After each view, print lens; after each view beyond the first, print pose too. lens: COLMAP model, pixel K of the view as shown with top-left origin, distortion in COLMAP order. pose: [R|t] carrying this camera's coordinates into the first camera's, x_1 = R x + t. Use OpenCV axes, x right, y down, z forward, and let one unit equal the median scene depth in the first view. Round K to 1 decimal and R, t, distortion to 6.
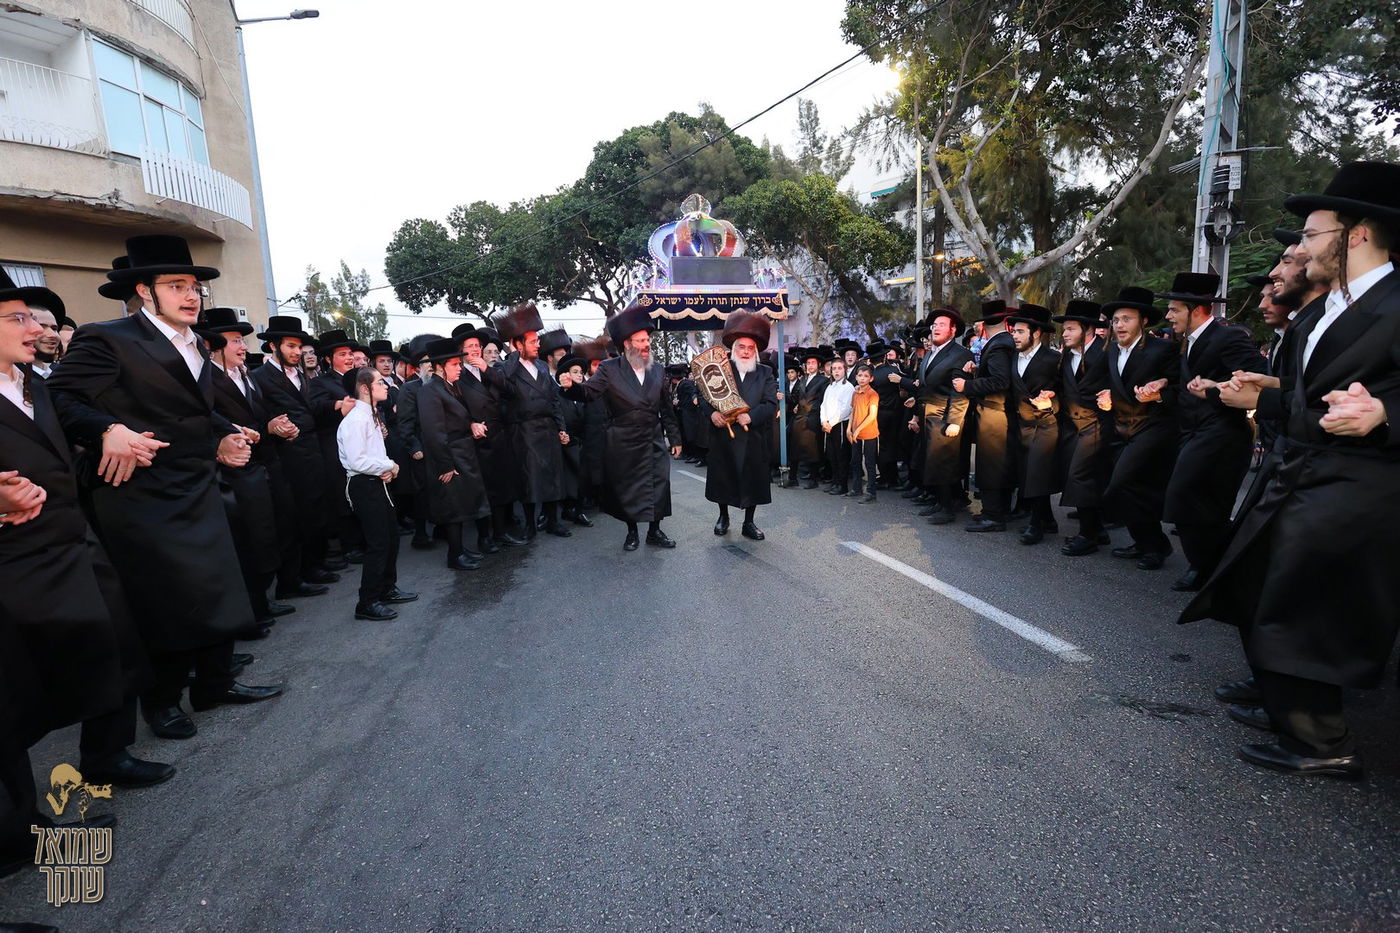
lens RADIAL K [[629.0, 0, 701.6], [0, 629.0, 465.2], [0, 0, 1]] dist [0.004259, 0.000083]
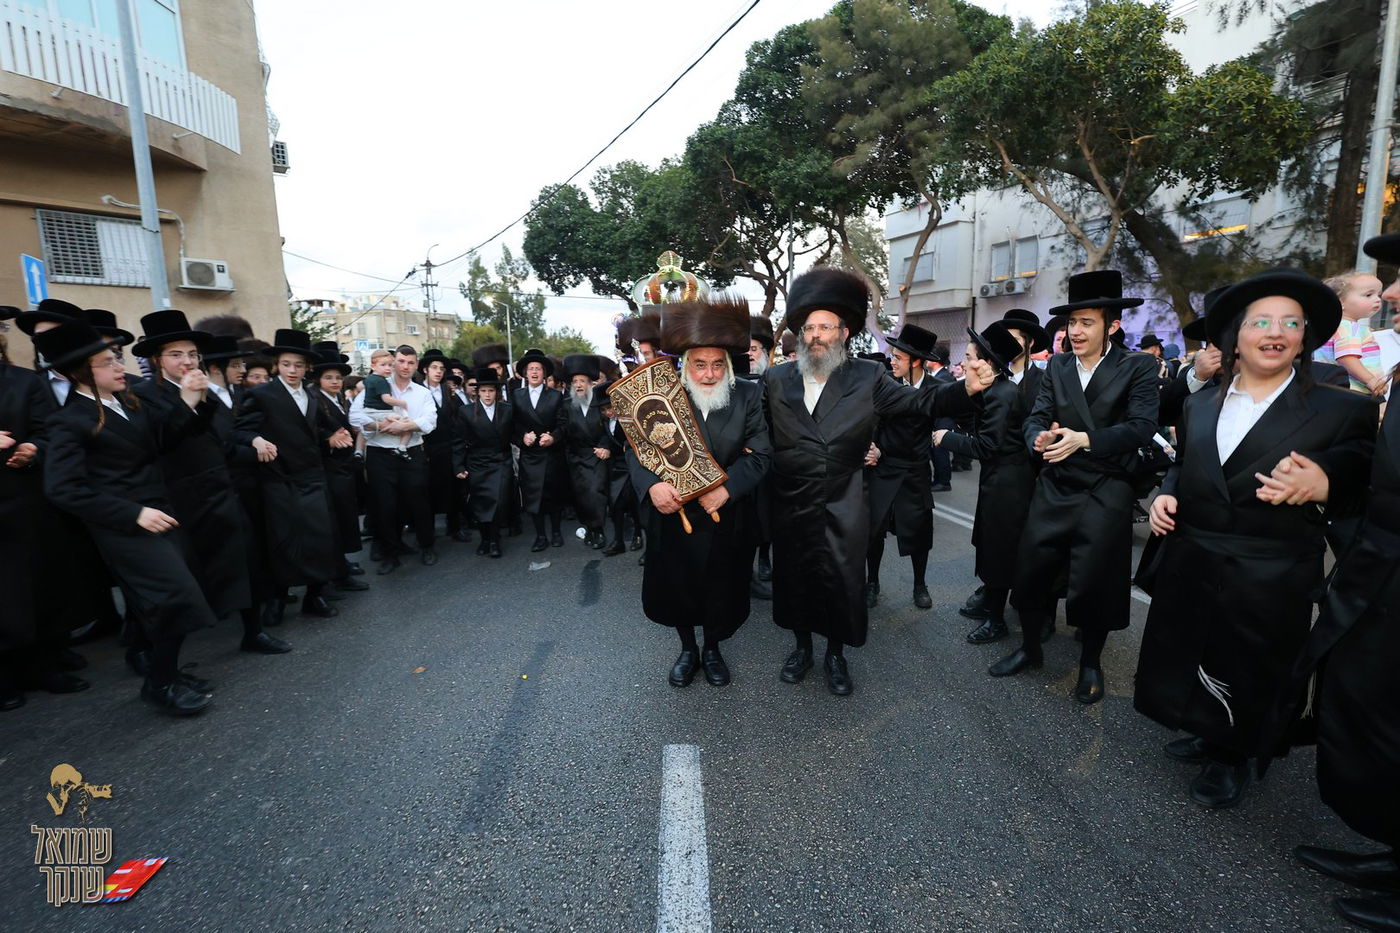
lens RADIAL K [[629.0, 0, 698.4], [0, 629.0, 466.3], [0, 0, 1]] dist [0.004259, 0.000083]
pose [[0.955929, 0.067647, -0.285699, 0.011309], [-0.065439, 0.997707, 0.017281, -0.031181], [0.286213, 0.002177, 0.958164, 0.229934]]
